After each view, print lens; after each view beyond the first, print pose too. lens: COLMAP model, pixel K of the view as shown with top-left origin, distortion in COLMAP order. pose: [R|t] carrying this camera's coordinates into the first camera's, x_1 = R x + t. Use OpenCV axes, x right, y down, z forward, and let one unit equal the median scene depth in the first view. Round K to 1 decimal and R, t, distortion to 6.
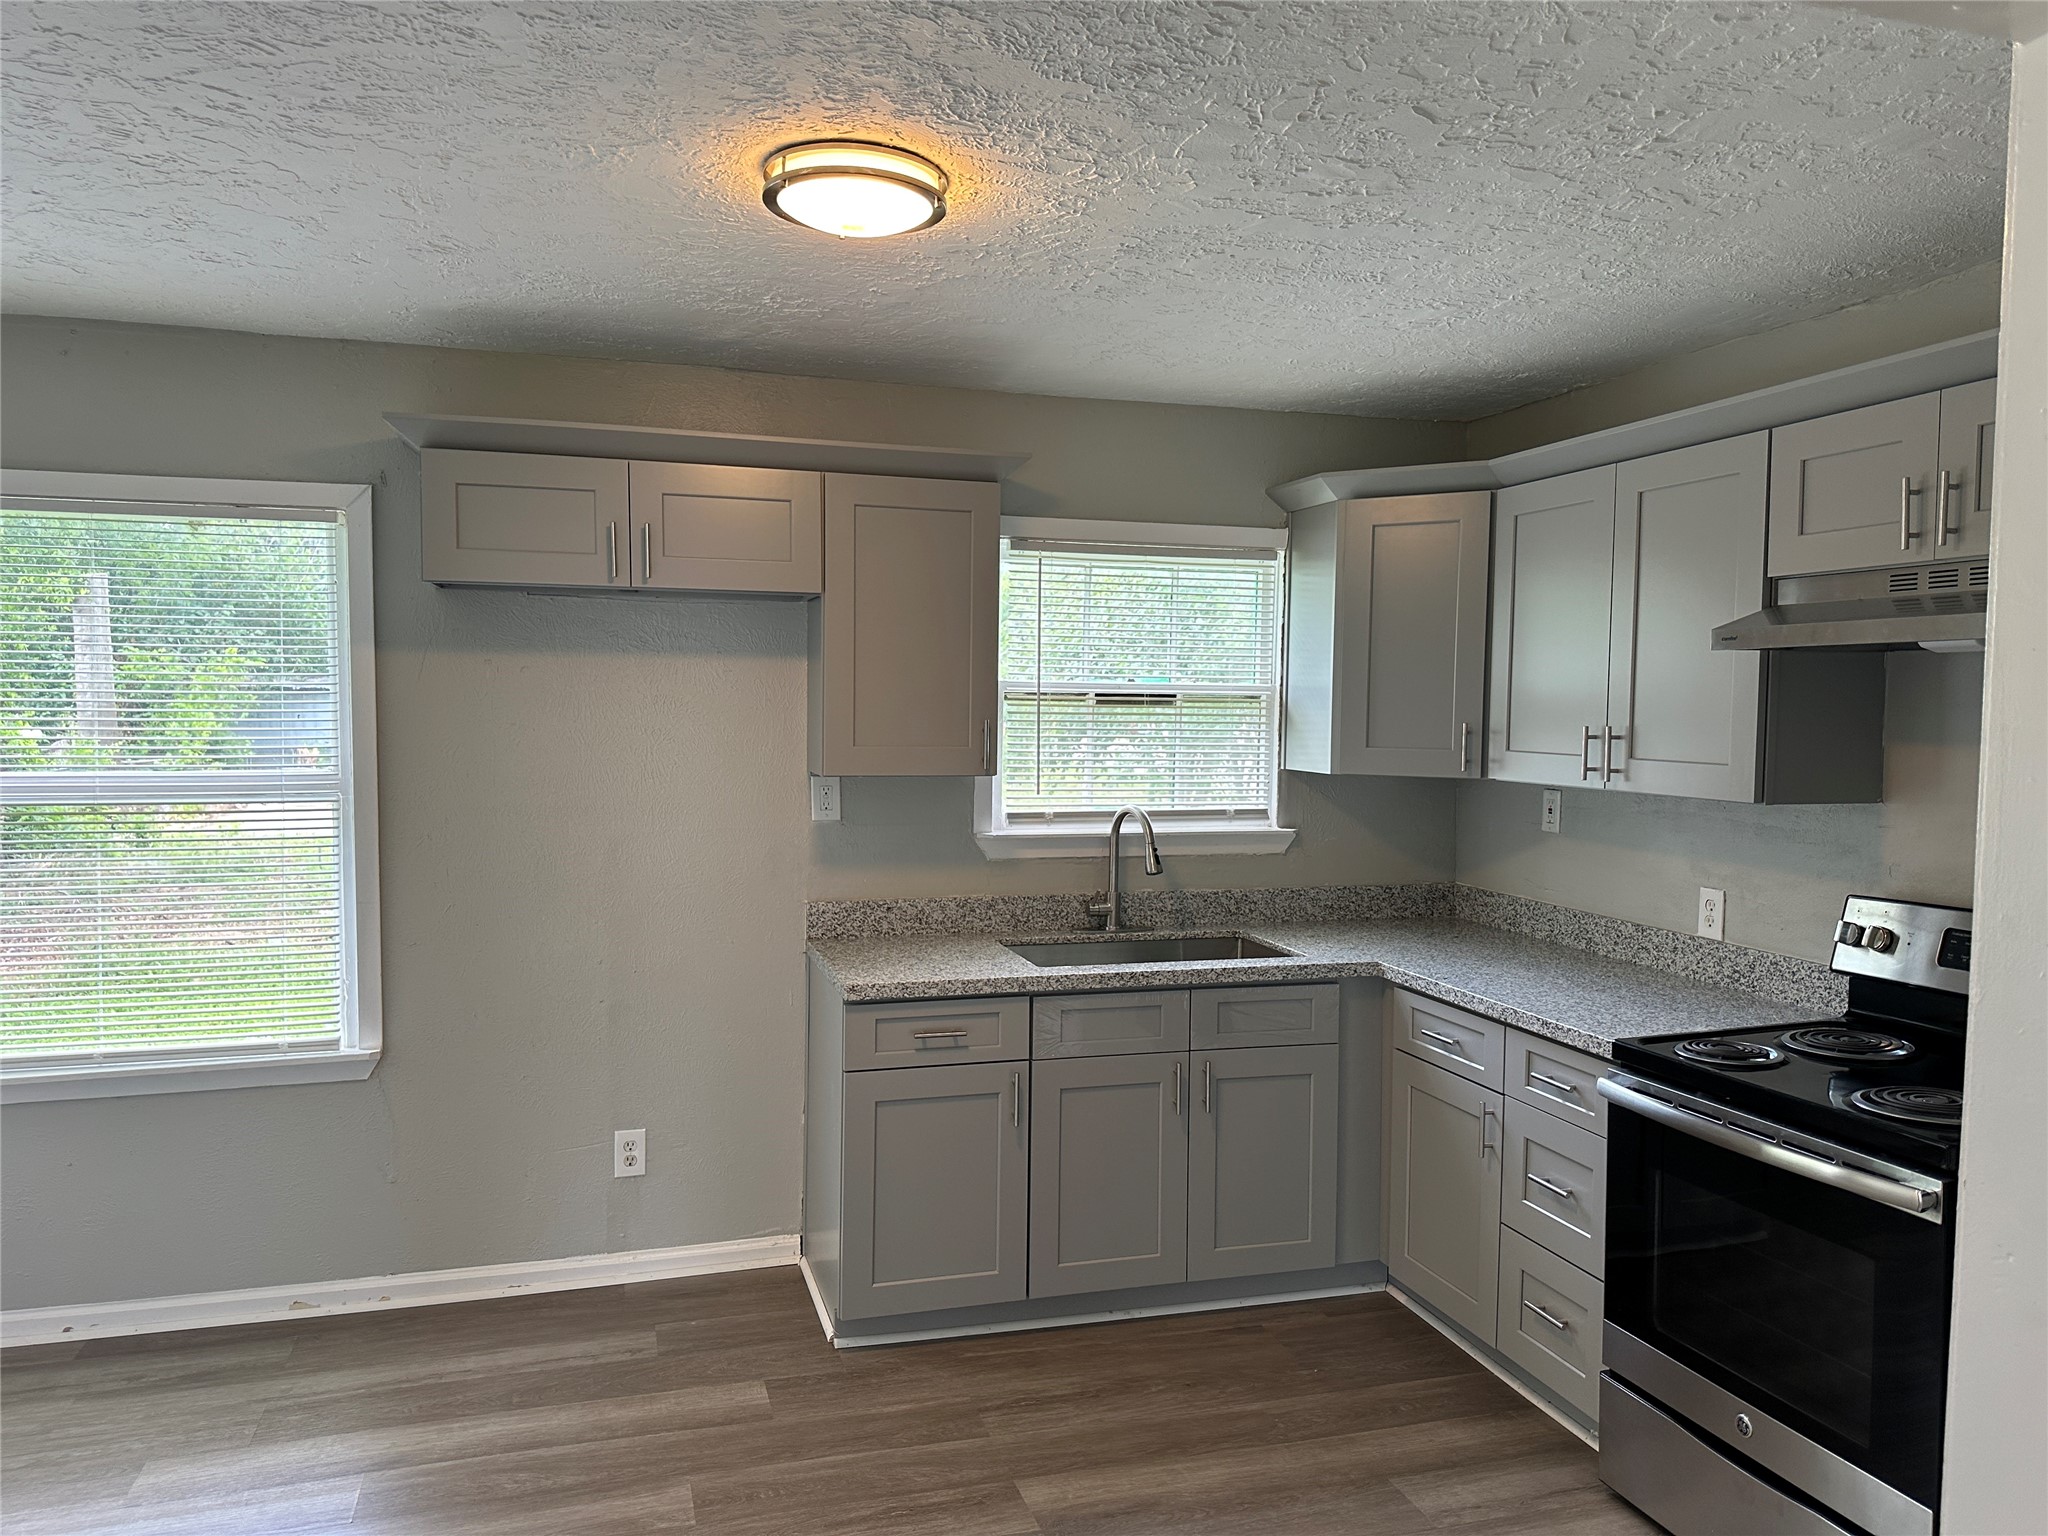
lens RADIAL K [[1445.9, 0, 1001.9], [0, 1445.9, 767.1], [0, 0, 1]] dist [0.084269, -0.110051]
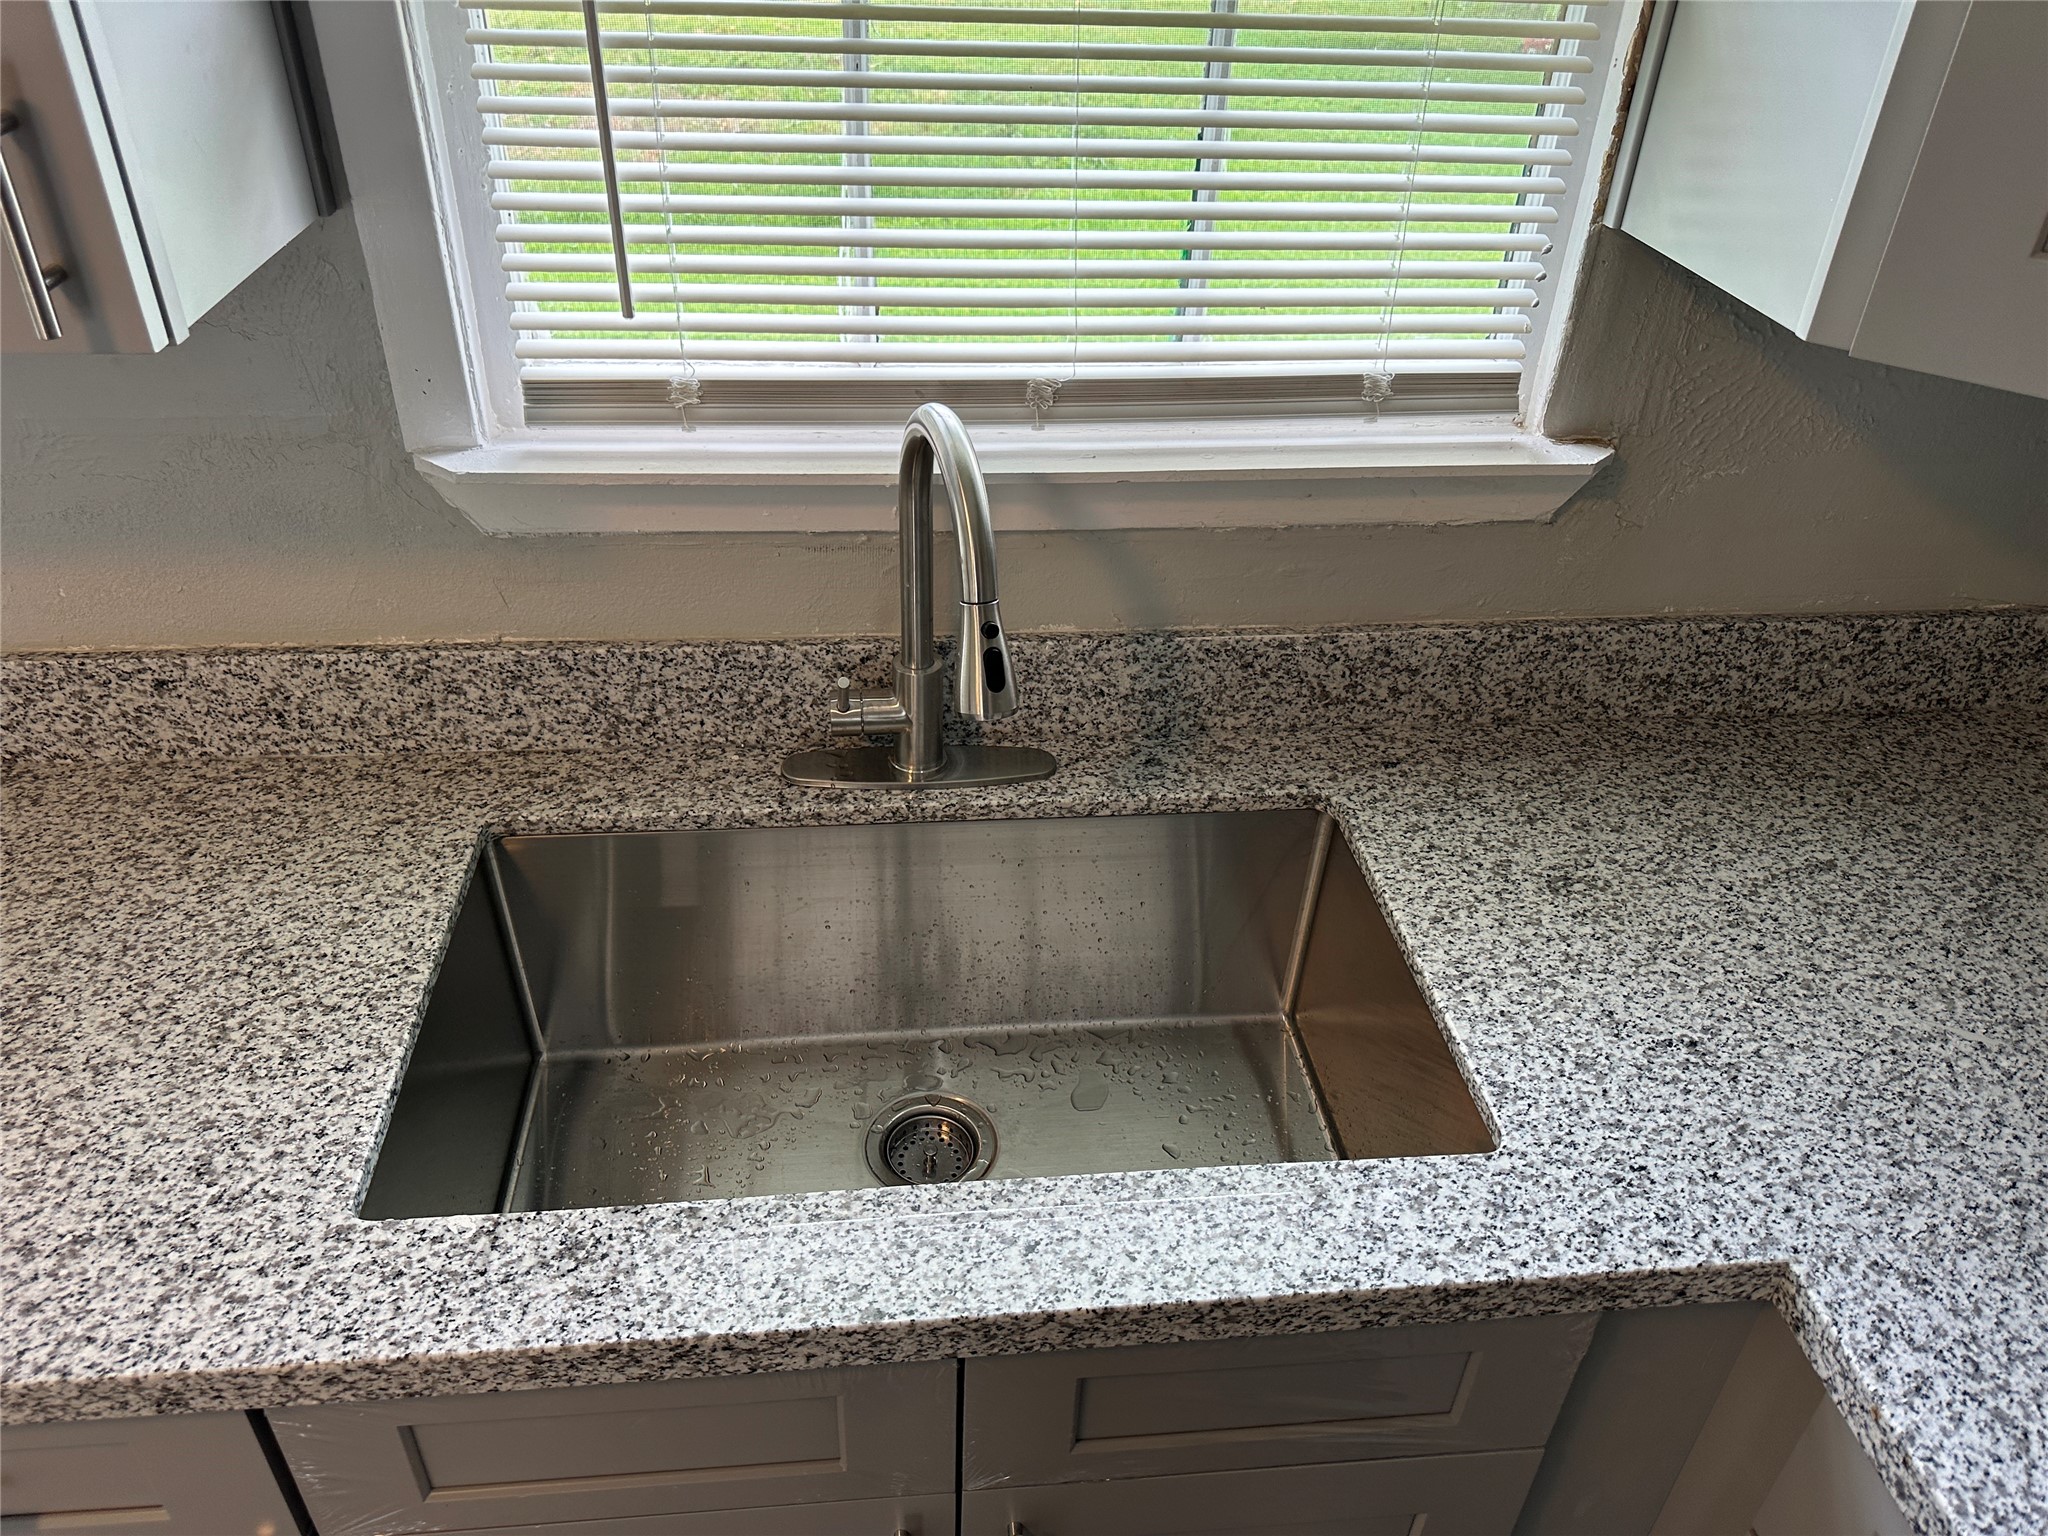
lens RADIAL K [[1420.8, 0, 1024.0], [0, 1420.8, 768.0], [0, 0, 1]] dist [0.066201, -0.103767]
pose [[0.984221, 0.116227, -0.133414, 0.146126], [-0.029391, 0.850918, 0.524476, -0.052508], [0.174483, -0.512279, 0.840908, 0.771737]]
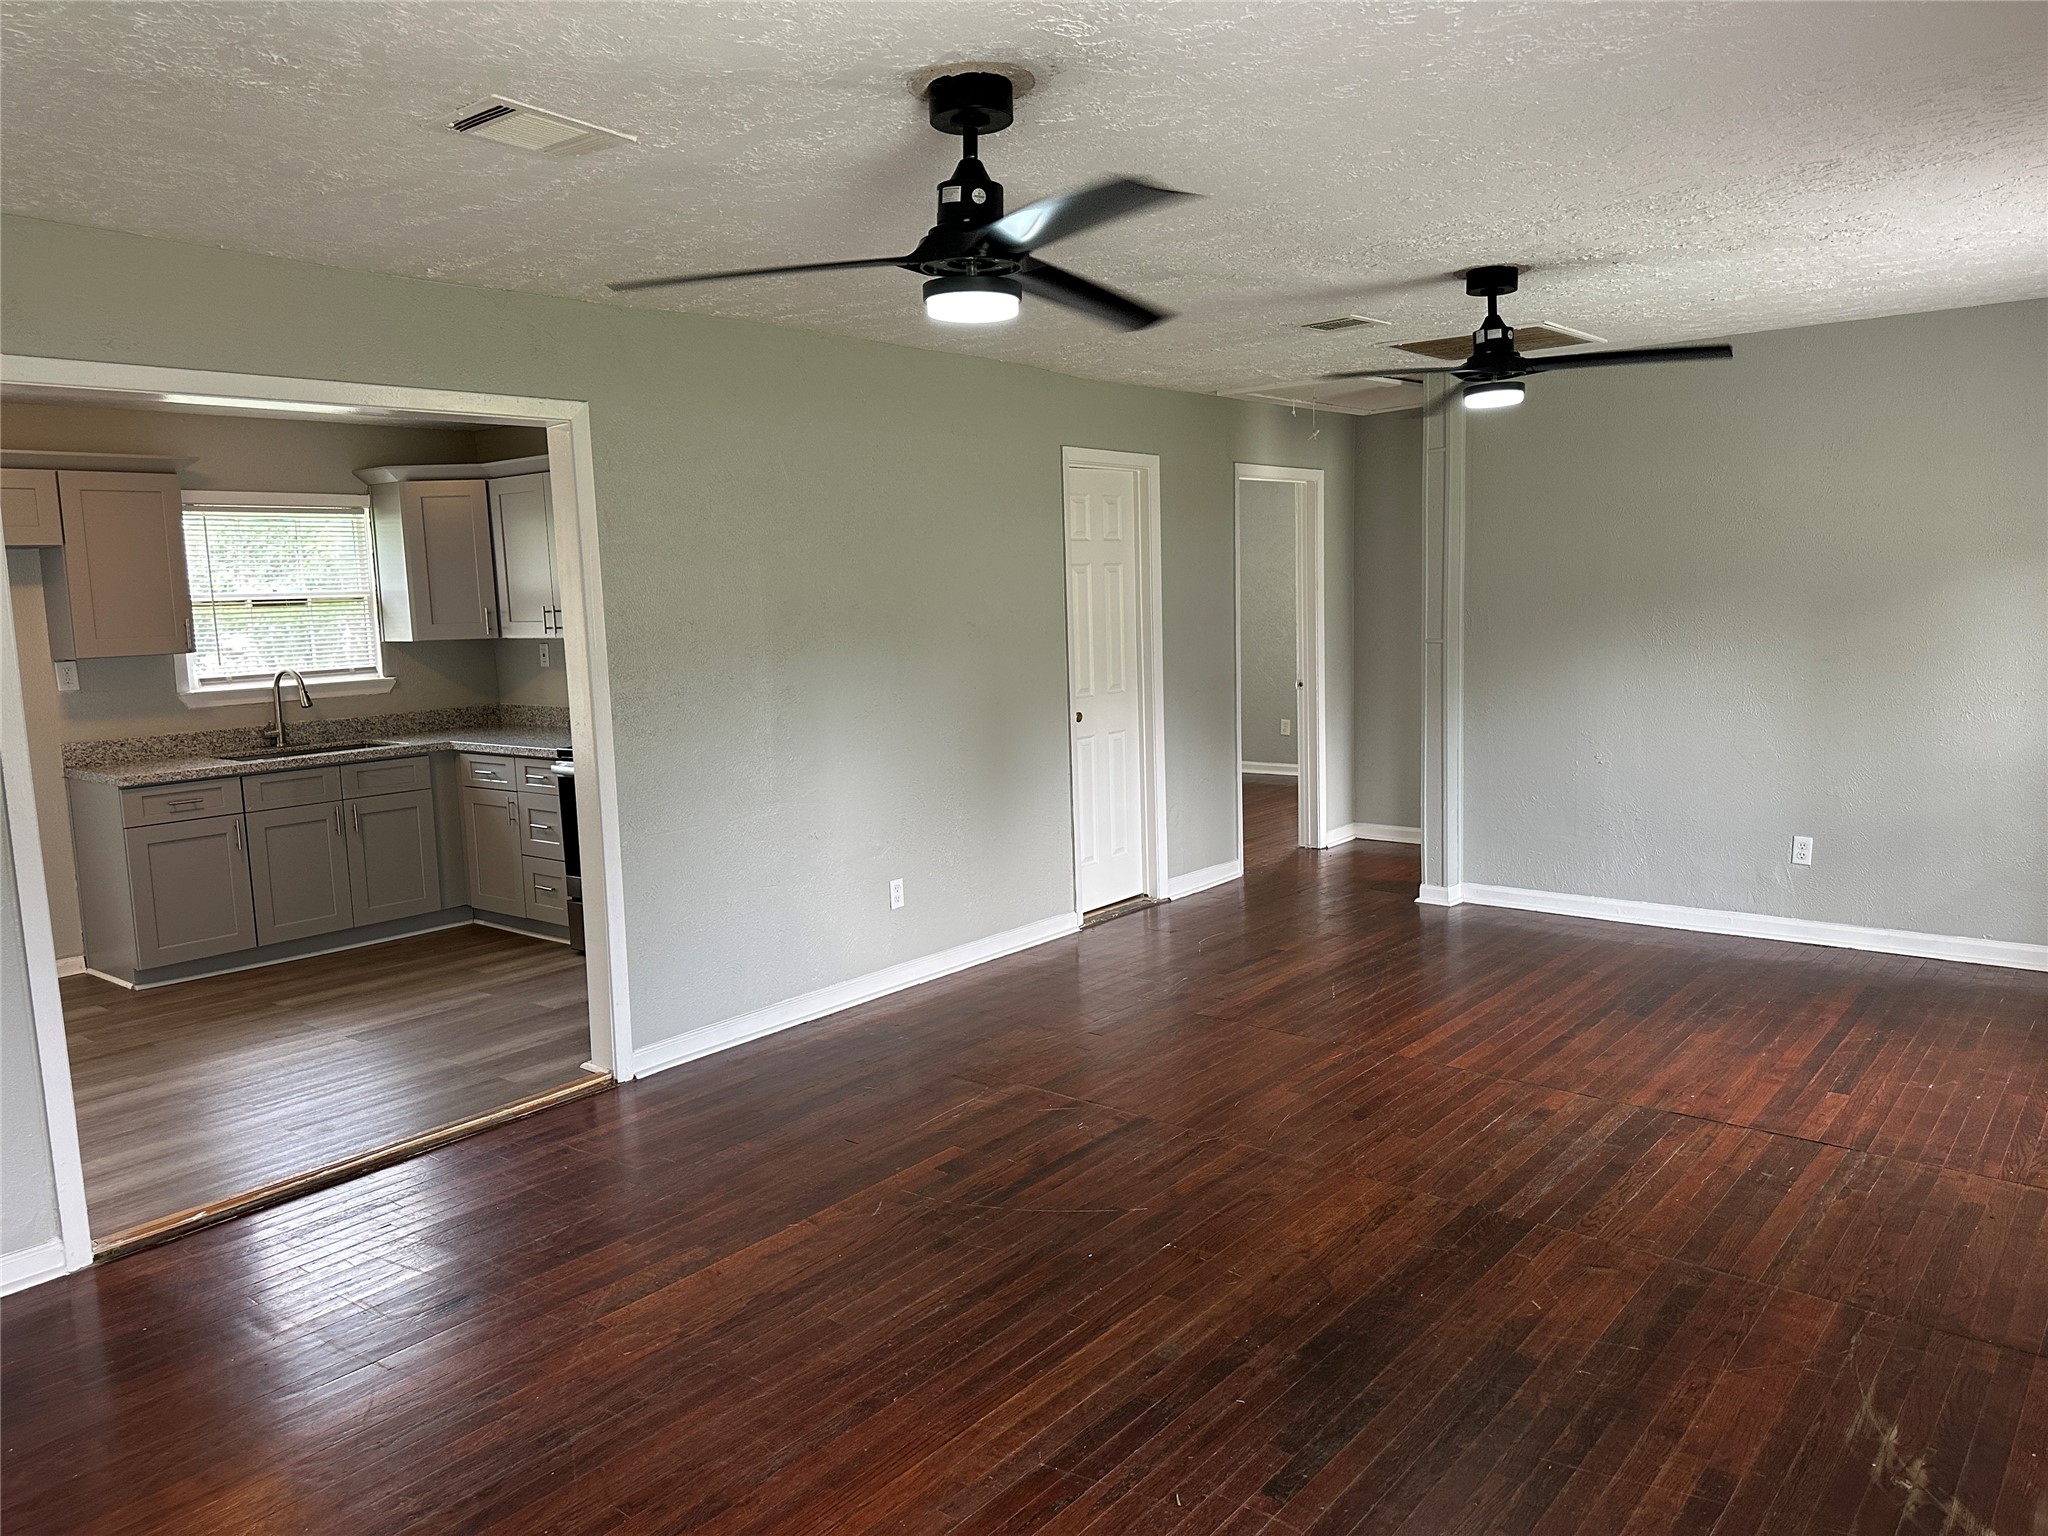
lens RADIAL K [[1445.9, 0, 1001.9], [0, 1445.9, 767.1], [0, 0, 1]] dist [0.084269, -0.110051]
pose [[0.831014, -0.108235, 0.545620, -0.157454], [0.070162, 0.993448, 0.090209, 0.045955], [-0.551809, -0.036683, 0.833163, -0.847545]]
